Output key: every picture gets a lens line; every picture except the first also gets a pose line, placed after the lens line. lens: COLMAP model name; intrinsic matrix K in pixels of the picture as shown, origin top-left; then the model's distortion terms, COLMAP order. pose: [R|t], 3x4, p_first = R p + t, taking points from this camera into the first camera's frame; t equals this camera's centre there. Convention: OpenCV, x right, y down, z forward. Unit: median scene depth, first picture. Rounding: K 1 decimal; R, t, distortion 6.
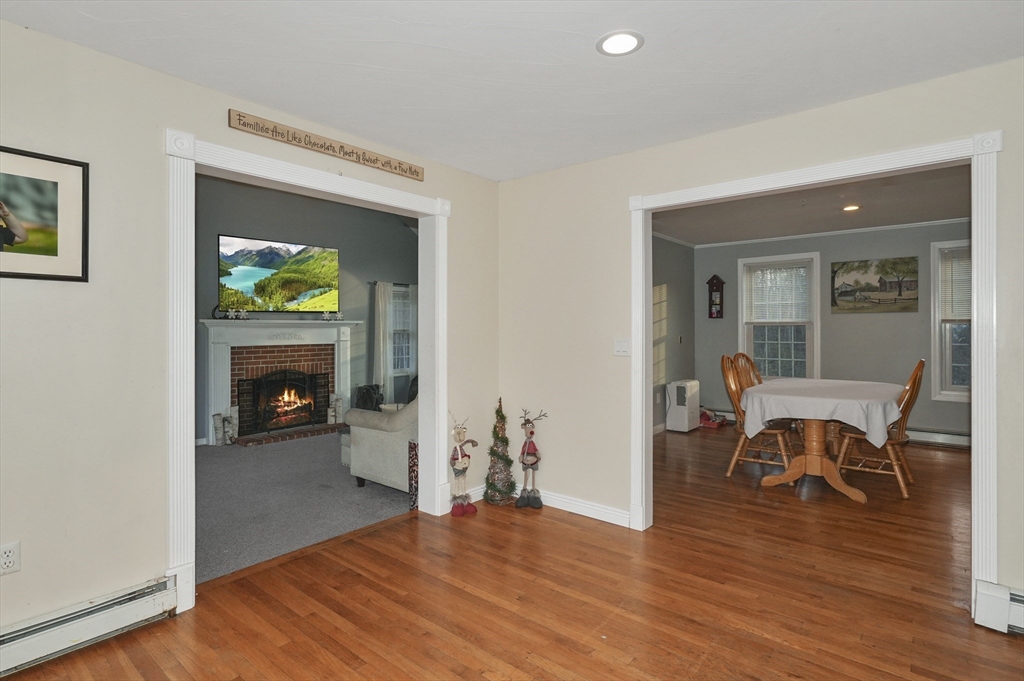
lens RADIAL K [[518.4, 0, 509.2], [0, 518.4, 329.7], [0, 0, 1]] dist [-0.007603, 0.006195]
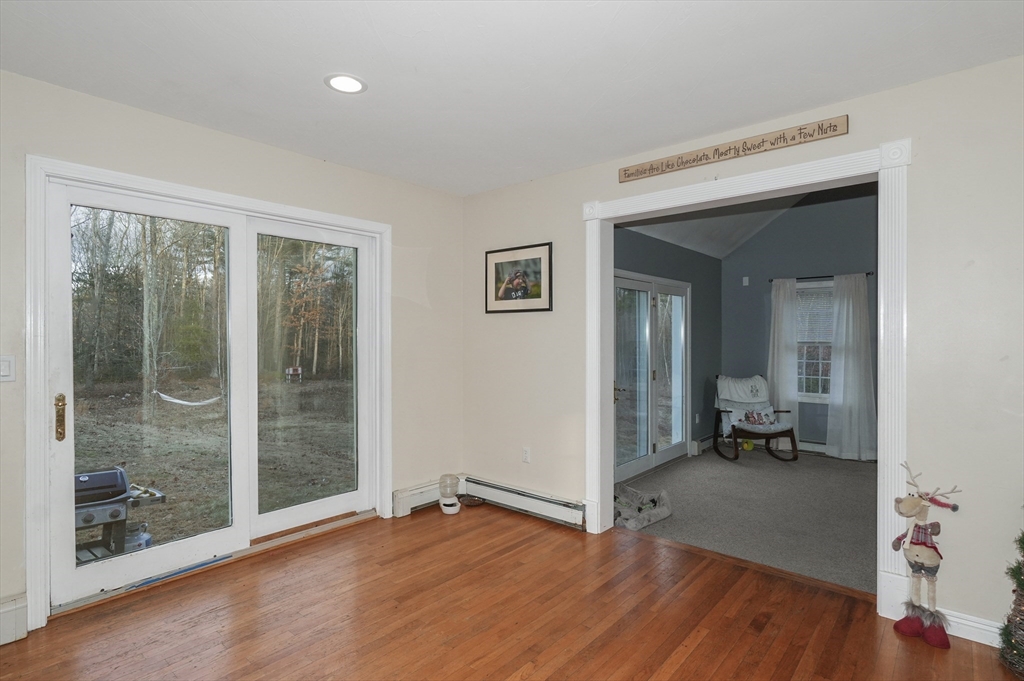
lens RADIAL K [[518.4, 0, 508.5], [0, 518.4, 342.2], [0, 0, 1]] dist [-0.007603, 0.006195]
pose [[-0.018696, 0.007615, -0.999796, 0.680899], [-0.002485, 0.999968, 0.007662, -0.000277], [0.999822, 0.002628, -0.018676, 0.657163]]
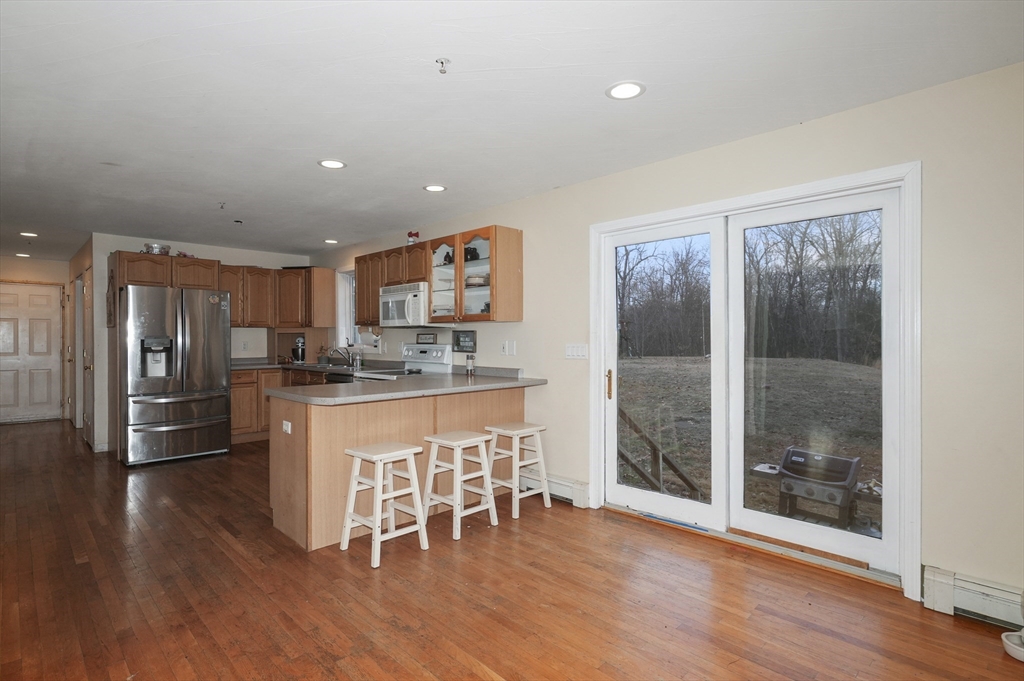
lens RADIAL K [[518.4, 0, 497.7], [0, 518.4, 334.7], [0, 0, 1]] dist [-0.007603, 0.006195]
pose [[-0.994137, 0.005337, 0.107996, -0.008276], [0.005206, 0.999985, -0.001493, 0.003620], [-0.108002, -0.000922, -0.994150, 1.270938]]
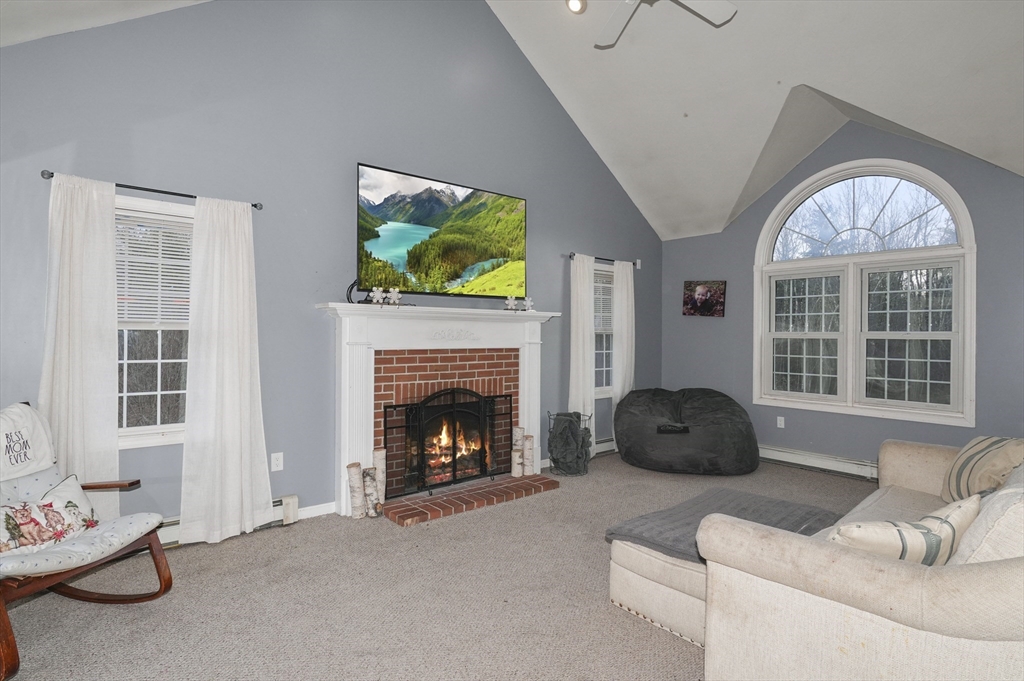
lens RADIAL K [[518.4, 0, 505.7], [0, 518.4, 333.6], [0, 0, 1]] dist [-0.007603, 0.006195]
pose [[0.983394, 0.007530, -0.181329, -0.633721], [-0.008989, 0.999933, -0.007226, 0.037716], [0.181262, 0.008736, 0.983396, 0.987118]]
